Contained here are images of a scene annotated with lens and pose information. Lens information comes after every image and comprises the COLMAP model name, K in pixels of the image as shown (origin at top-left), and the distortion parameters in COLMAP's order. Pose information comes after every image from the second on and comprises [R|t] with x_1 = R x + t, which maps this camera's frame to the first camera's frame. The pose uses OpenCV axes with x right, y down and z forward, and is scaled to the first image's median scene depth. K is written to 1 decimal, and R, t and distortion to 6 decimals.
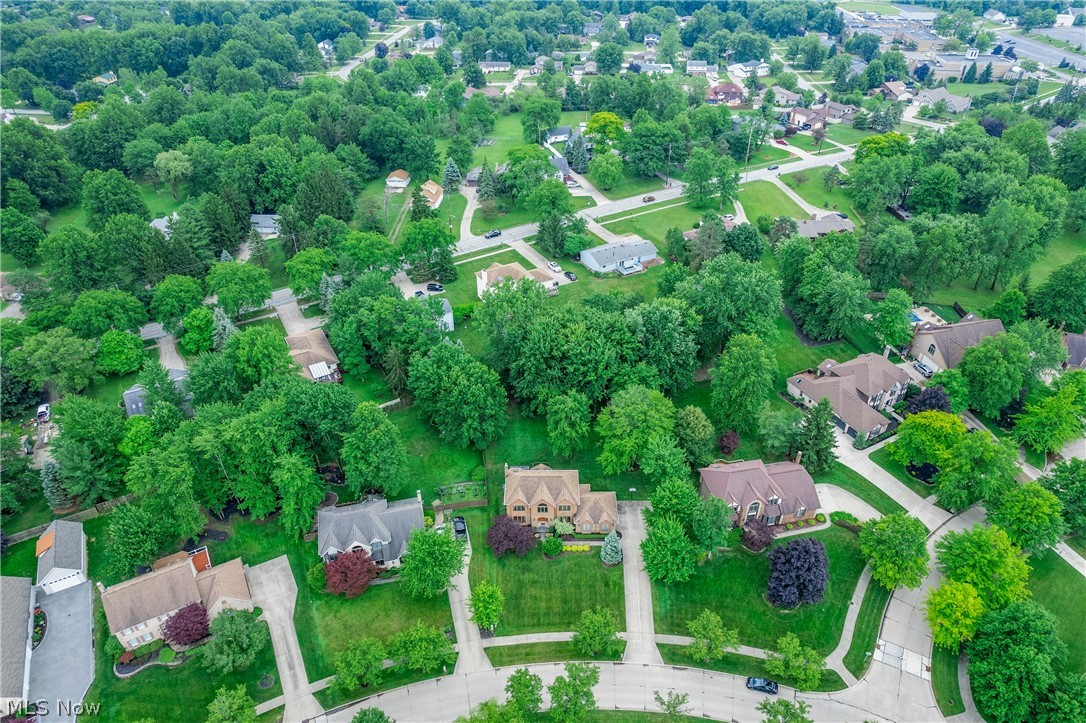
lens RADIAL K [[702.4, 0, 553.1], [0, 702.4, 367.6], [0, 0, 1]] dist [-0.085128, 0.089273]
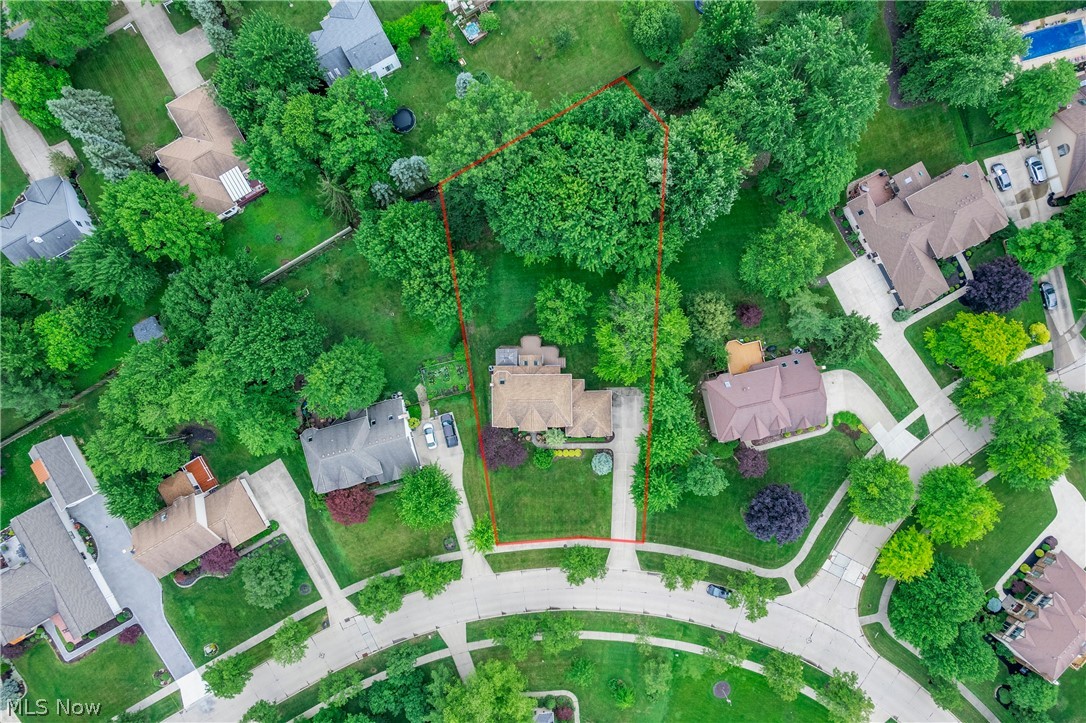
lens RADIAL K [[702.4, 0, 553.1], [0, 702.4, 367.6], [0, 0, 1]] dist [-0.085128, 0.089273]
pose [[0.999991, -0.004134, -0.000677, 0.014115], [0.003007, 0.595897, 0.803055, -0.652473], [-0.002917, -0.803050, 0.595905, 0.527725]]
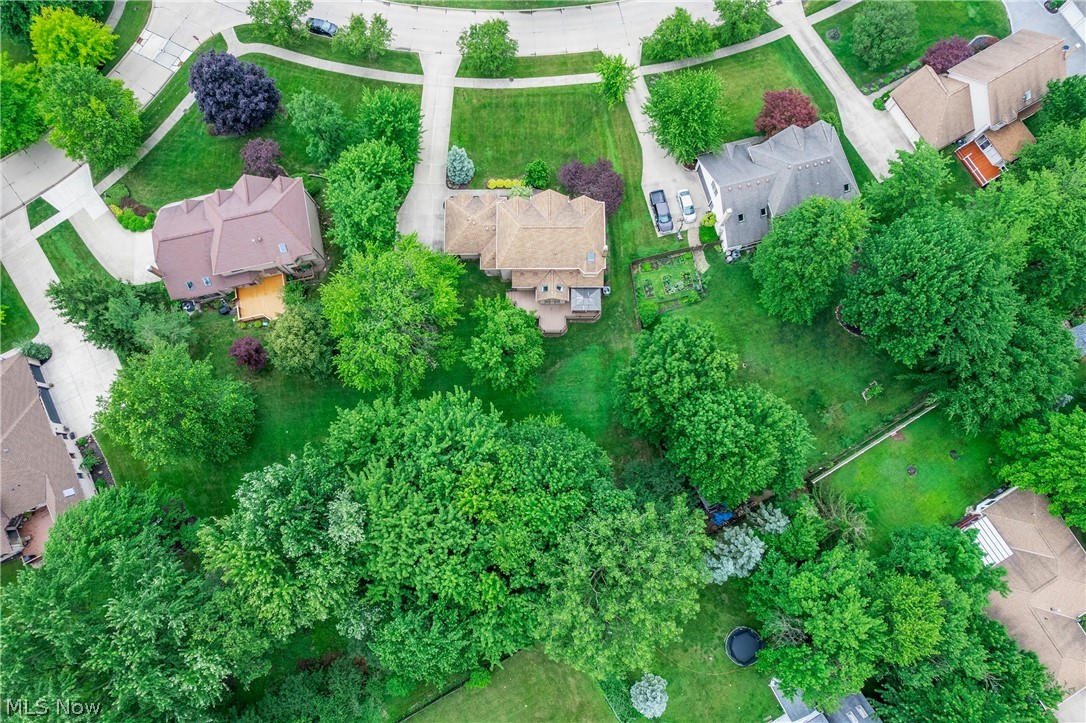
lens RADIAL K [[702.4, 0, 553.1], [0, 702.4, 367.6], [0, 0, 1]] dist [-0.085128, 0.089273]
pose [[-0.999991, -0.000862, -0.004050, -0.016667], [-0.003321, -0.417515, 0.908664, -0.548009], [-0.002475, 0.908670, 0.417508, 0.910176]]
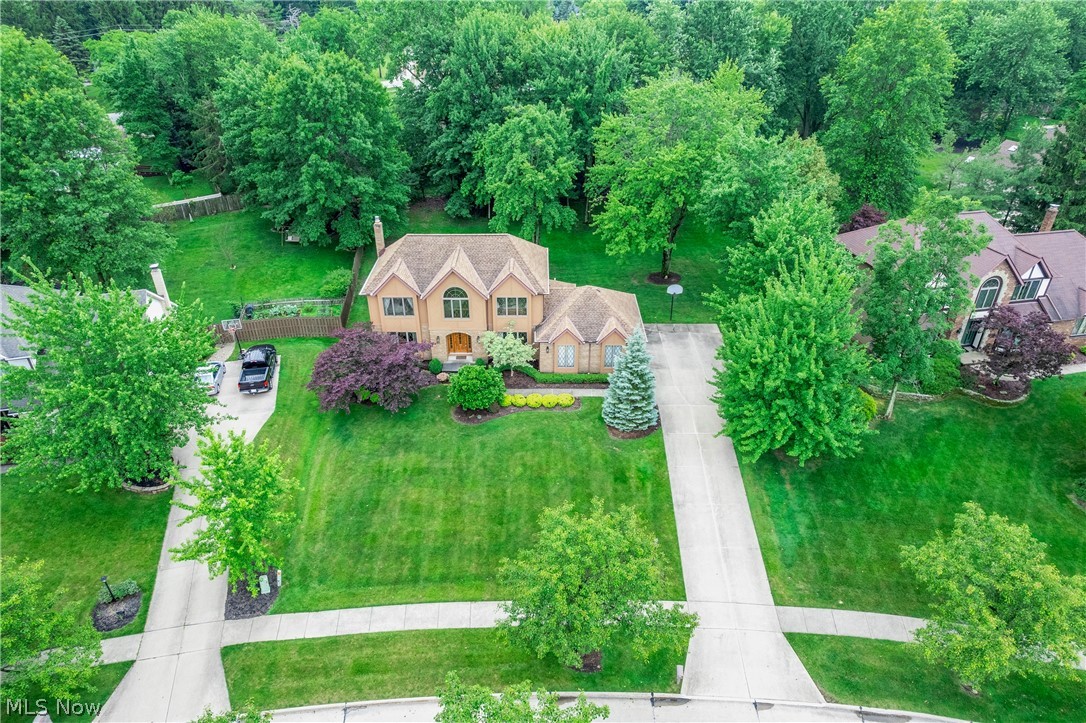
lens RADIAL K [[702.4, 0, 553.1], [0, 702.4, 367.6], [0, 0, 1]] dist [-0.085128, 0.089273]
pose [[0.999993, 0.000928, 0.003571, 0.041436], [-0.000668, 0.997394, -0.072138, 0.283002], [-0.003629, 0.072135, 0.997388, 0.642824]]
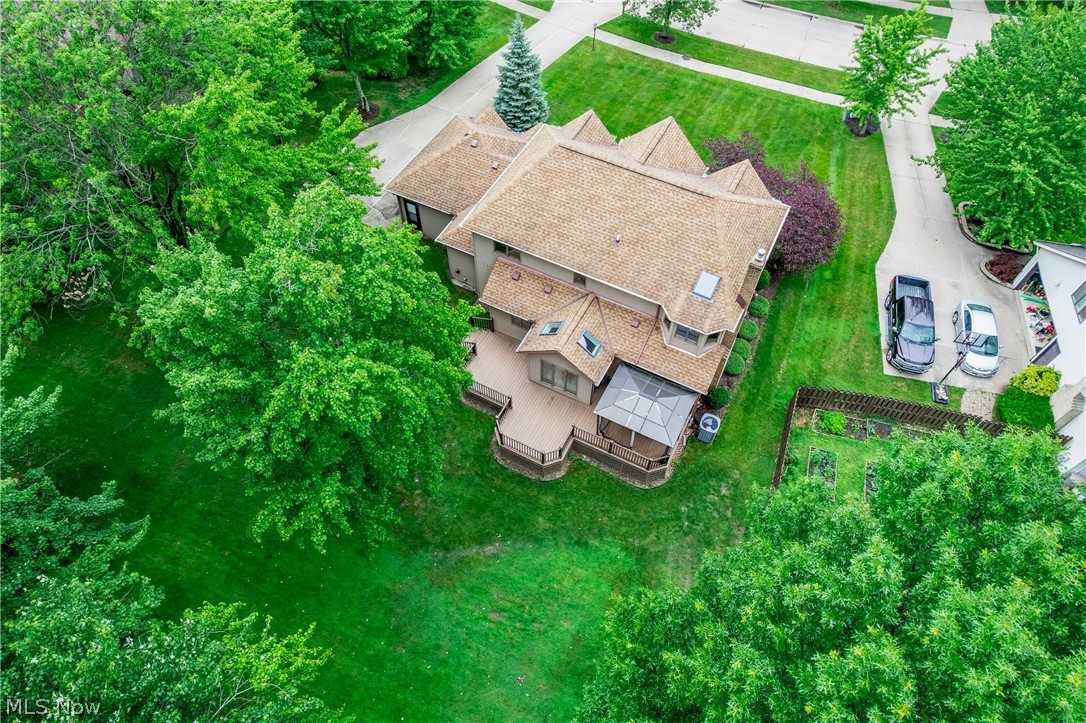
lens RADIAL K [[702.4, 0, 553.1], [0, 702.4, 367.6], [0, 0, 1]] dist [-0.085128, 0.089273]
pose [[-0.888880, -0.390375, 0.239792, -0.081983], [0.237871, 0.054074, 0.969790, -0.092220], [-0.391548, 0.919067, 0.044794, 1.149620]]
